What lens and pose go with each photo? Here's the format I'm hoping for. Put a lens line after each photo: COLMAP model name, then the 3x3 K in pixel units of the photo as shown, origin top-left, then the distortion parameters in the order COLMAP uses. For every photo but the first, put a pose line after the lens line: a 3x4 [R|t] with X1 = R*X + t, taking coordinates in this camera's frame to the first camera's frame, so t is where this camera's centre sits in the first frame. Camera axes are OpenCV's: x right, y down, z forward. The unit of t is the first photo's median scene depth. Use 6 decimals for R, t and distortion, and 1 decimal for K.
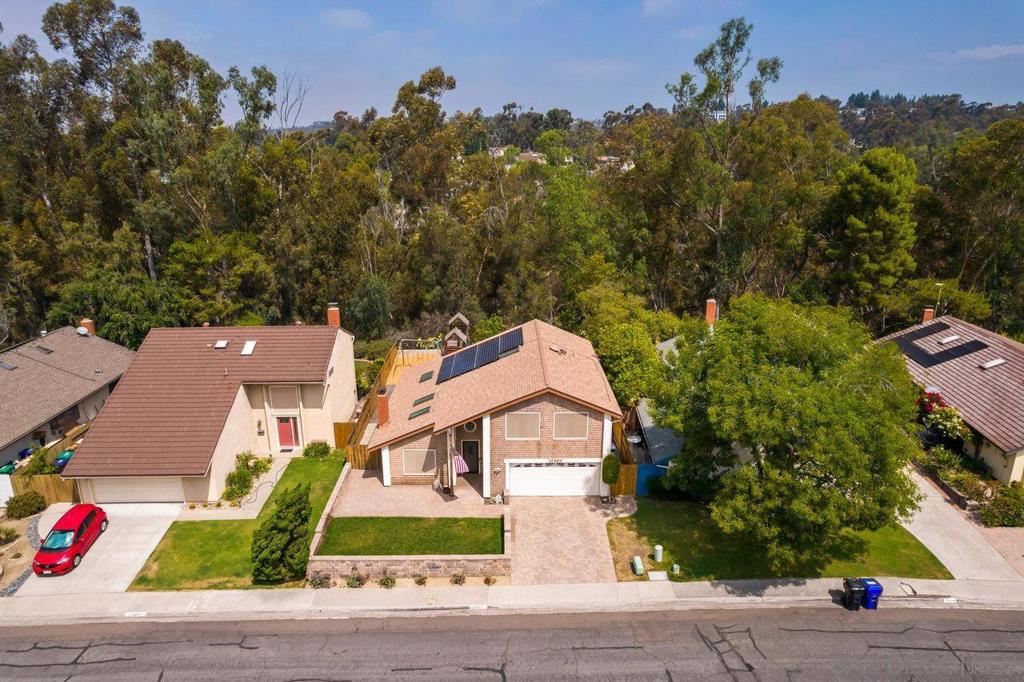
lens RADIAL K [[659.2, 0, 514.0], [0, 659.2, 343.9], [0, 0, 1]] dist [-0.070222, 0.065452]
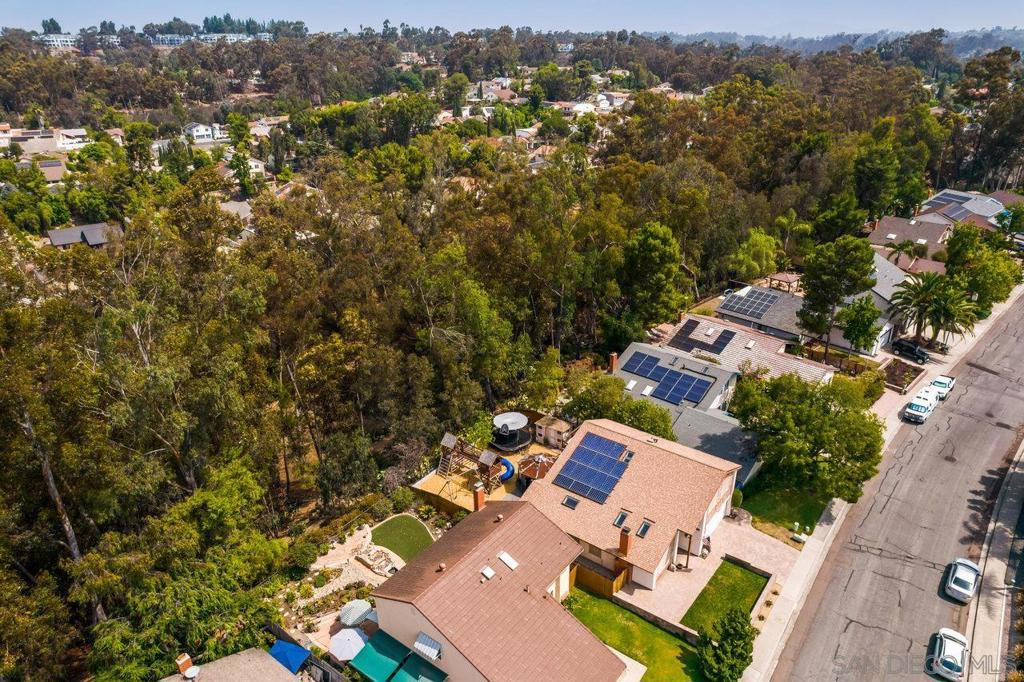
lens RADIAL K [[659.2, 0, 514.0], [0, 659.2, 343.9], [0, 0, 1]] dist [-0.070222, 0.065452]
pose [[0.622945, -0.323498, 0.712242, -1.196071], [0.236179, 0.945775, 0.223000, -0.644405], [-0.745761, 0.029300, 0.665569, 0.302473]]
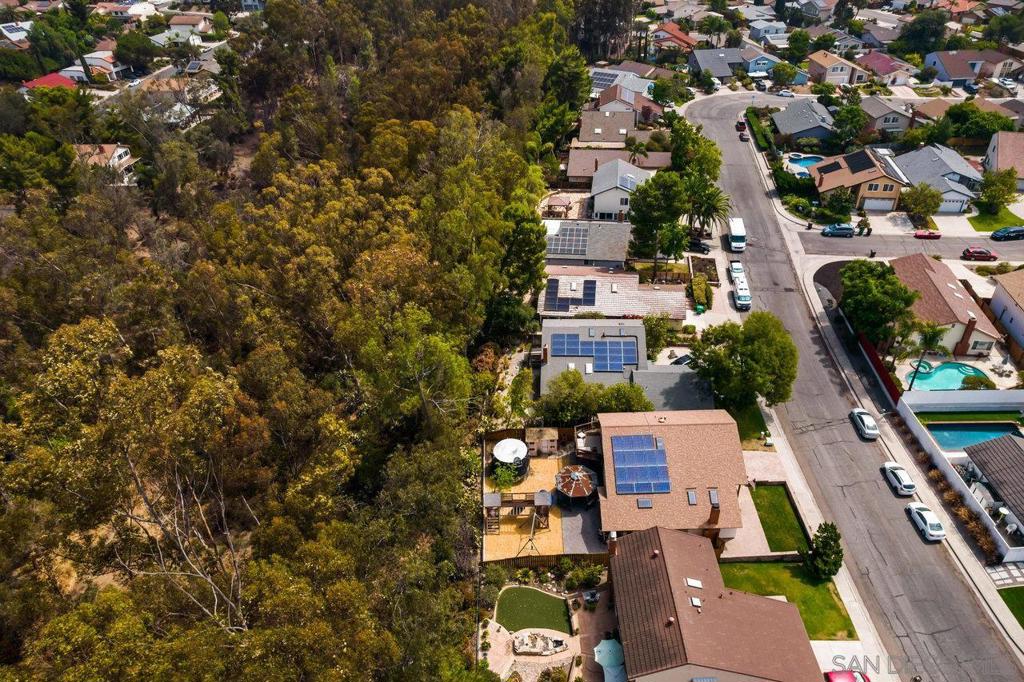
lens RADIAL K [[692.8, 0, 512.0], [0, 692.8, 341.0], [0, 0, 1]] dist [-0.074605, 0.073820]
pose [[0.021588, -0.570400, 0.821083, -1.397611], [0.328956, 0.779597, 0.532932, -1.331664], [-0.944098, 0.258595, 0.204467, 1.066567]]
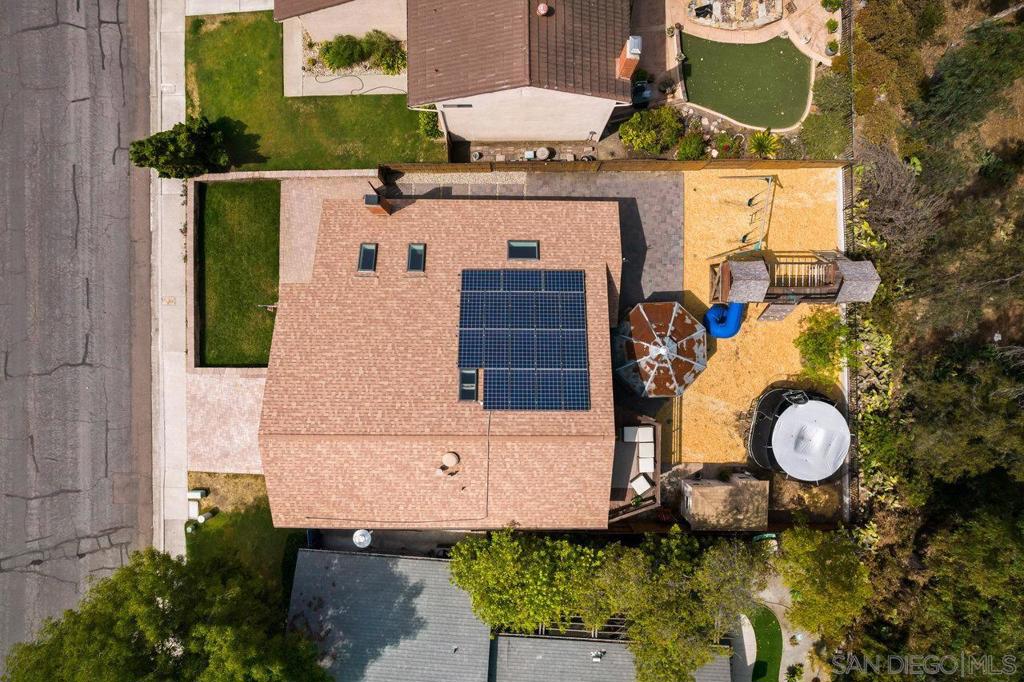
lens RADIAL K [[659.2, 0, 514.0], [0, 659.2, 343.9], [0, 0, 1]] dist [-0.070222, 0.065452]
pose [[-0.020289, 0.999684, 0.014815, -0.064196], [-0.300724, -0.020234, 0.953497, -0.668349], [0.953495, 0.014890, 0.301040, 0.975173]]
